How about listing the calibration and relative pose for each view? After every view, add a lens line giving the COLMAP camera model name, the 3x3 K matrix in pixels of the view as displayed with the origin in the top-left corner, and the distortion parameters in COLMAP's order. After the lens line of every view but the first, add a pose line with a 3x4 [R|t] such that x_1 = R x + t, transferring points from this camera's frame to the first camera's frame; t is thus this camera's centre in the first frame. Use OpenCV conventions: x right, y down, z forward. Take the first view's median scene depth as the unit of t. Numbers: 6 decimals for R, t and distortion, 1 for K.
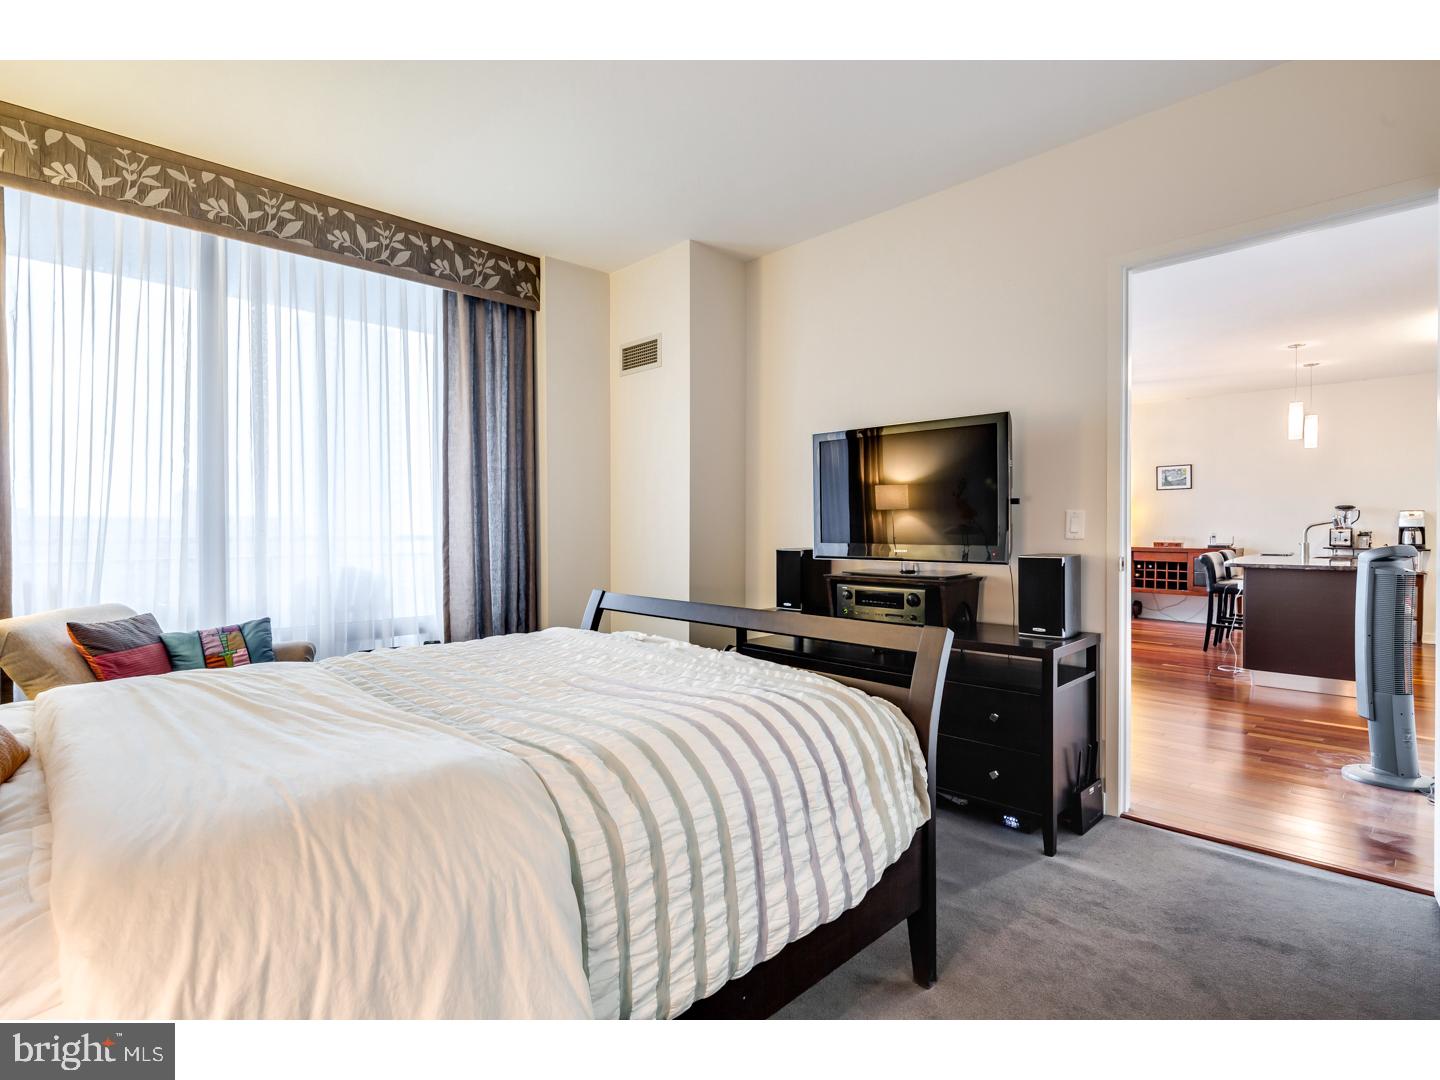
lens RADIAL K [[719.3, 0, 700.5], [0, 719.3, 535.2], [0, 0, 1]] dist [-0.002007, -0.000539]
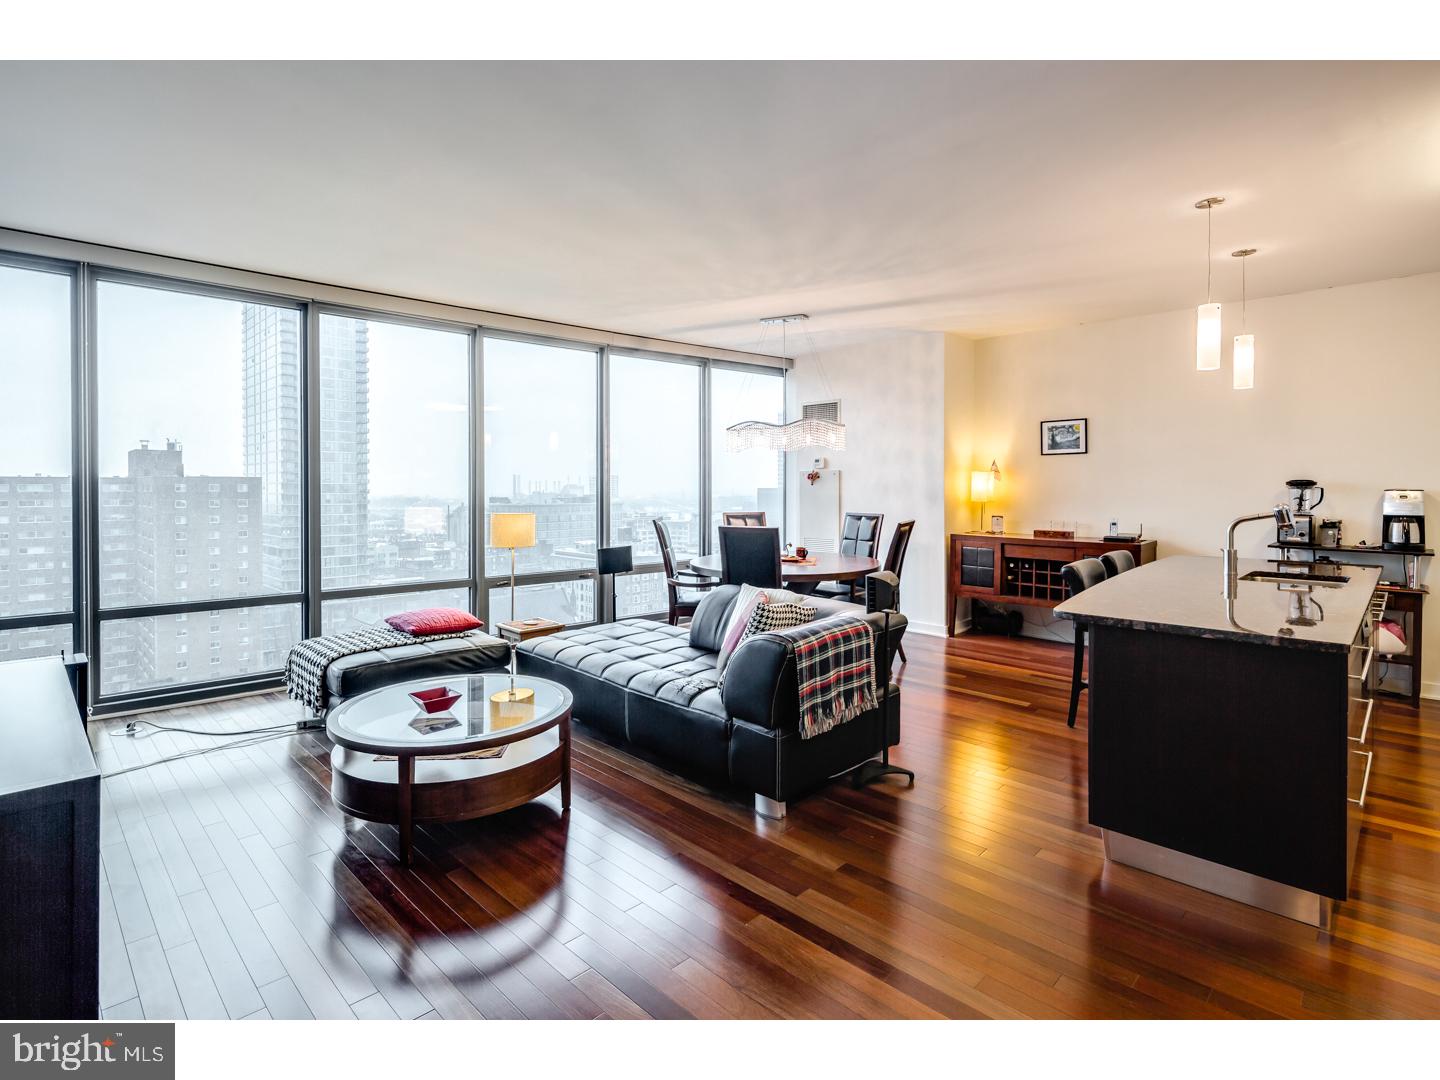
lens RADIAL K [[704.5, 0, 714.4], [0, 704.5, 493.3], [0, 0, 1]] dist [0.002744, -0.001709]
pose [[0.999689, 0.000249, 0.024926, 0.305901], [-0.000179, 0.999996, -0.002825, -0.024281], [-0.024927, 0.002820, 0.999685, 0.326748]]
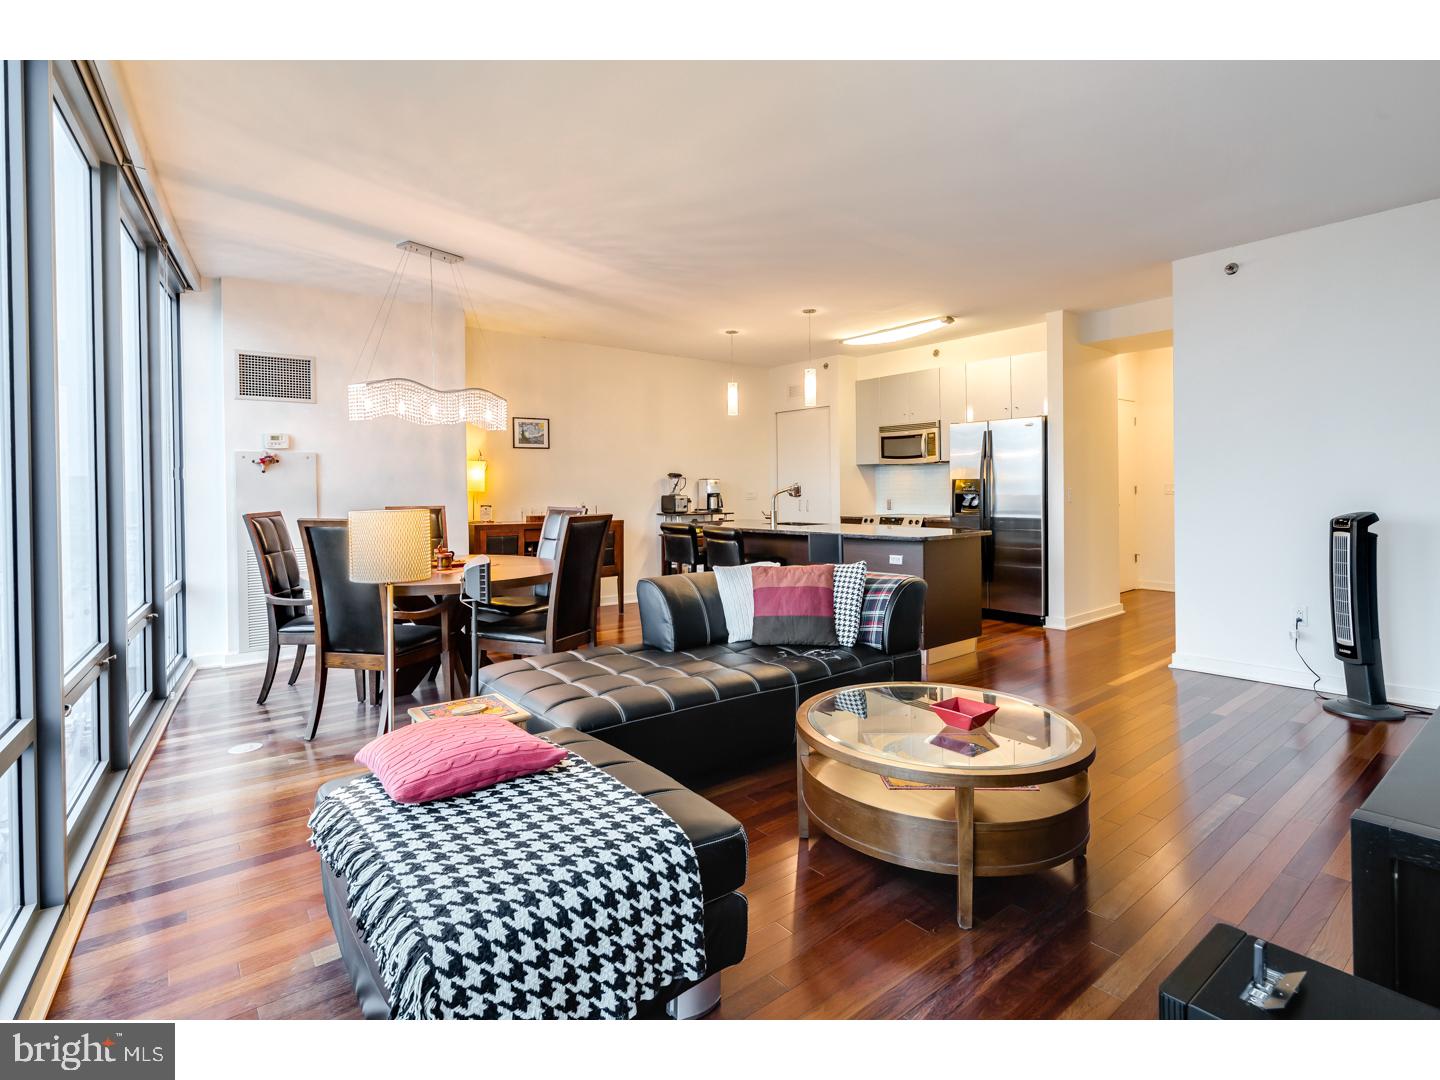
lens RADIAL K [[704.5, 0, 714.4], [0, 704.5, 493.3], [0, 0, 1]] dist [0.002744, -0.001709]
pose [[0.096144, -0.009902, 0.995318, -0.096030], [0.019758, 0.999772, 0.008038, -0.017045], [-0.995171, 0.018893, 0.096318, 0.735413]]
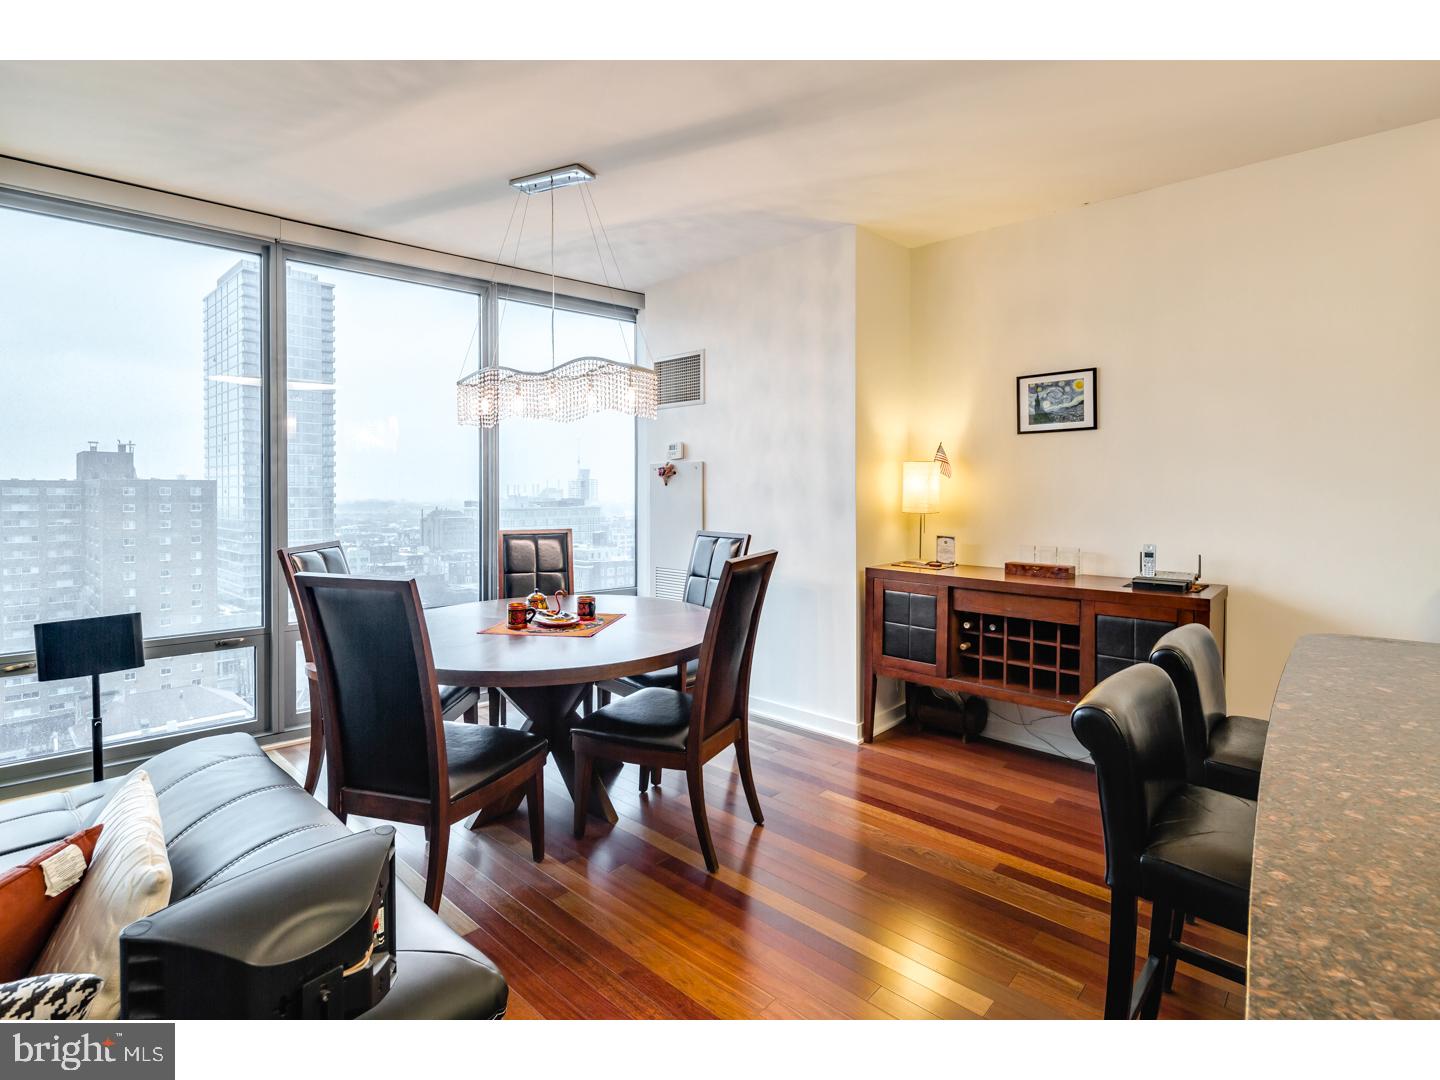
lens RADIAL K [[704.5, 0, 714.4], [0, 704.5, 493.3], [0, 0, 1]] dist [0.002744, -0.001709]
pose [[0.998631, 0.000805, 0.052297, 0.451020], [-0.000374, 0.999966, -0.008236, -0.025982], [-0.052302, 0.008205, 0.998598, 0.619993]]
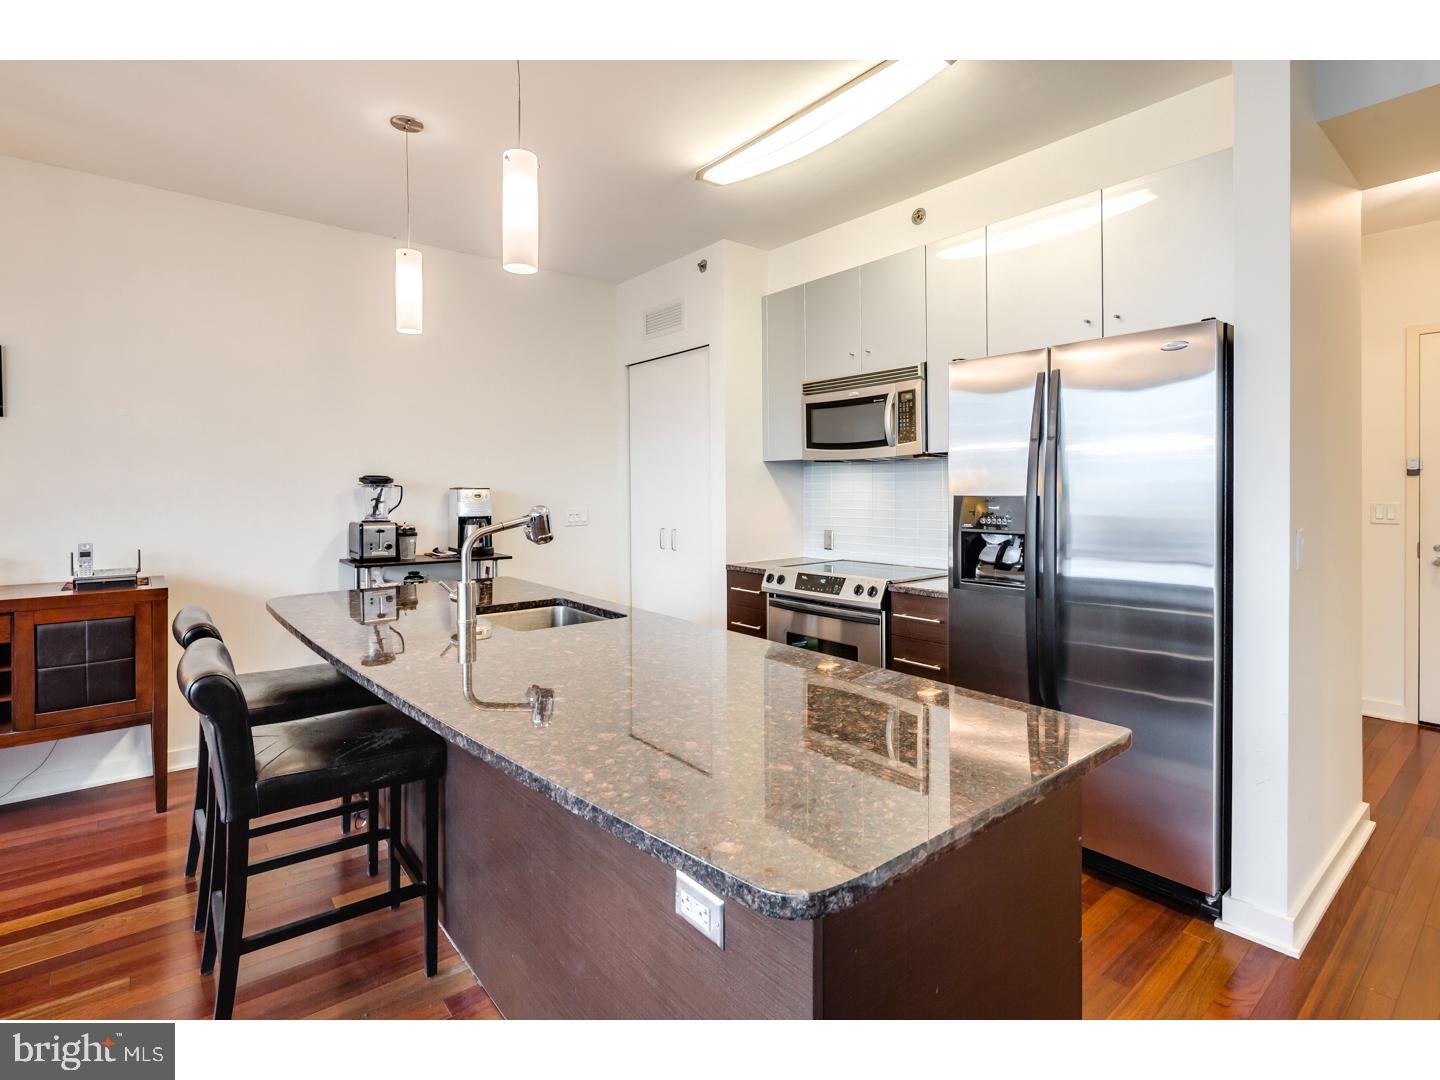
lens RADIAL K [[704.5, 0, 714.4], [0, 704.5, 493.3], [0, 0, 1]] dist [0.002744, -0.001709]
pose [[0.083988, -0.008063, 0.996434, 0.373984], [0.013156, 0.999889, 0.006982, -0.025906], [-0.996380, 0.012522, 0.084084, 0.630729]]
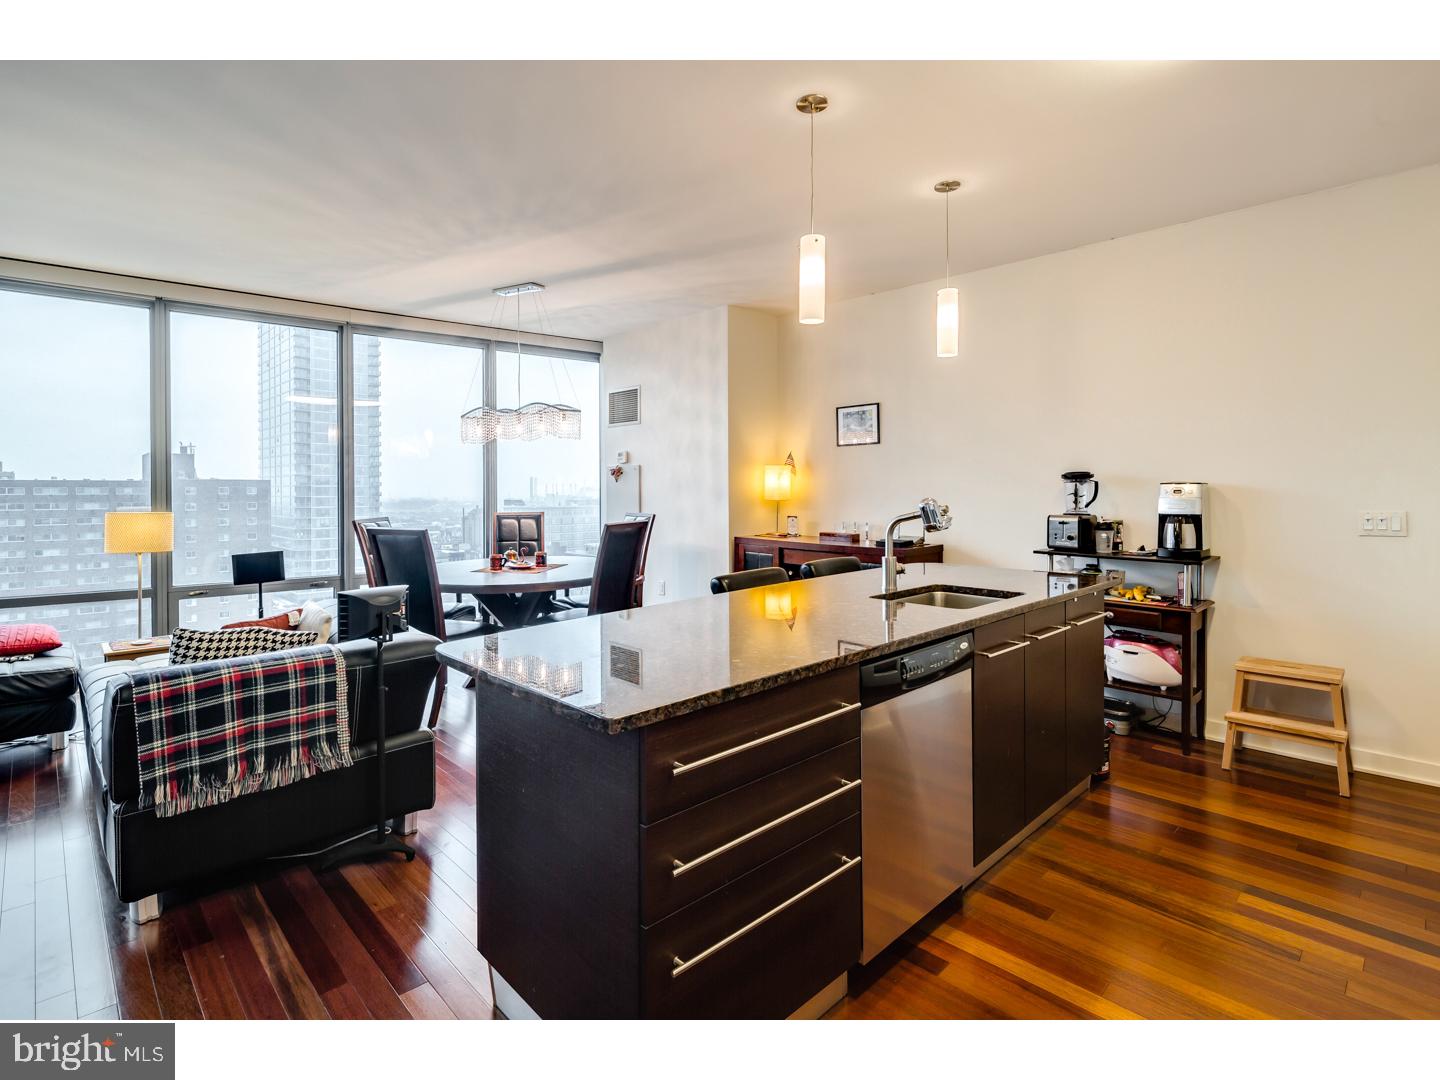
lens RADIAL K [[704.5, 0, 714.4], [0, 704.5, 493.3], [0, 0, 1]] dist [0.002744, -0.001709]
pose [[0.999999, -0.000886, 0.000975, 0.545143], [0.000892, 0.999980, -0.006208, -0.019768], [-0.000970, 0.006209, 0.999980, 0.412453]]
